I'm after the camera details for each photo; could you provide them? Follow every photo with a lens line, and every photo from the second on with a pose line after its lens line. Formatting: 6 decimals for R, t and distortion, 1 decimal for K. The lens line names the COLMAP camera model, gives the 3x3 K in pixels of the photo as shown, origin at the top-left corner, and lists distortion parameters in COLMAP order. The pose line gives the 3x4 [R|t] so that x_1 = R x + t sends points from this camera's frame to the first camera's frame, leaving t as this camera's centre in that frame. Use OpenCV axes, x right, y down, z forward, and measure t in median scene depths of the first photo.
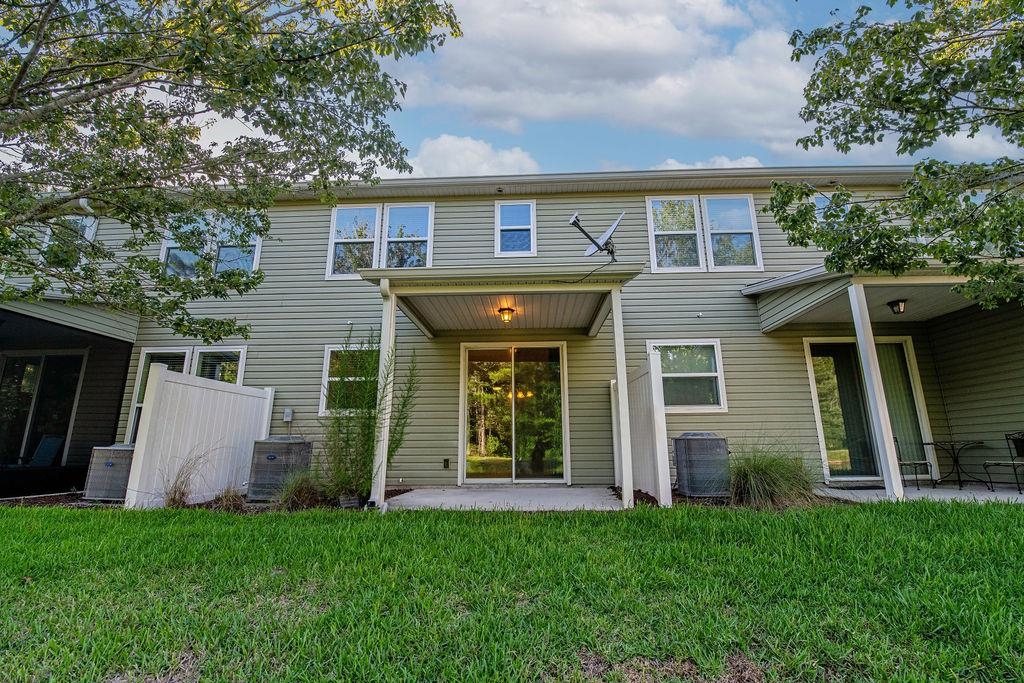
lens RADIAL K [[445.3, 0, 516.7], [0, 445.3, 340.4], [0, 0, 1]] dist [0.000534, -0.011367]
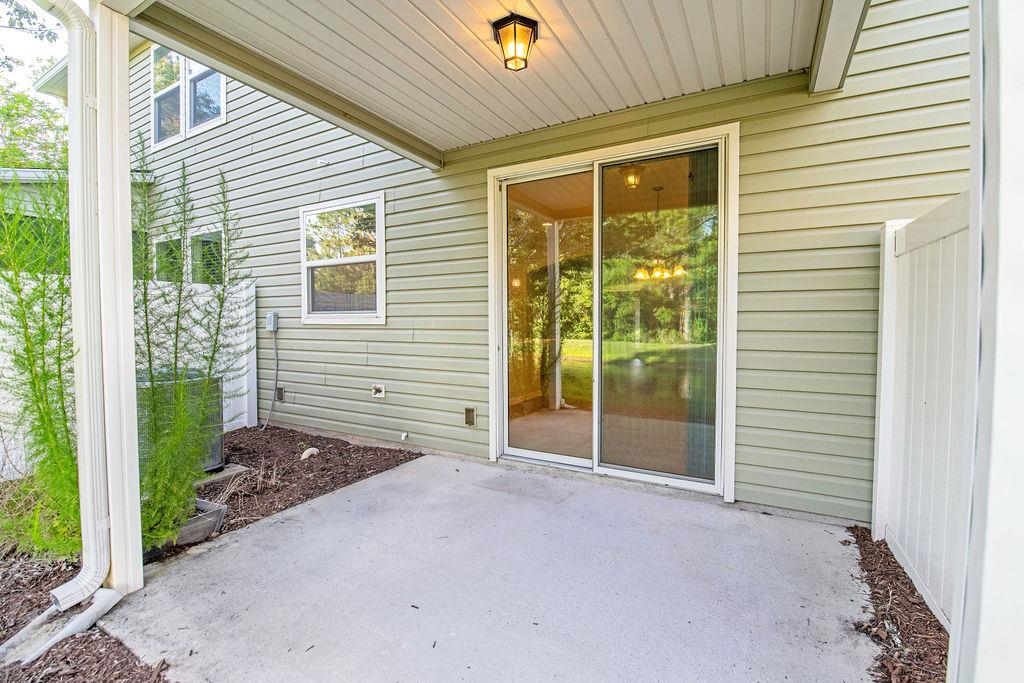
lens RADIAL K [[445.3, 0, 516.7], [0, 445.3, 340.4], [0, 0, 1]] dist [0.000534, -0.011367]
pose [[0.897762, 0.024003, -0.439826, 0.112392], [0.091605, 0.966509, 0.239727, 0.069154], [0.430850, -0.255508, 0.865497, 0.574267]]
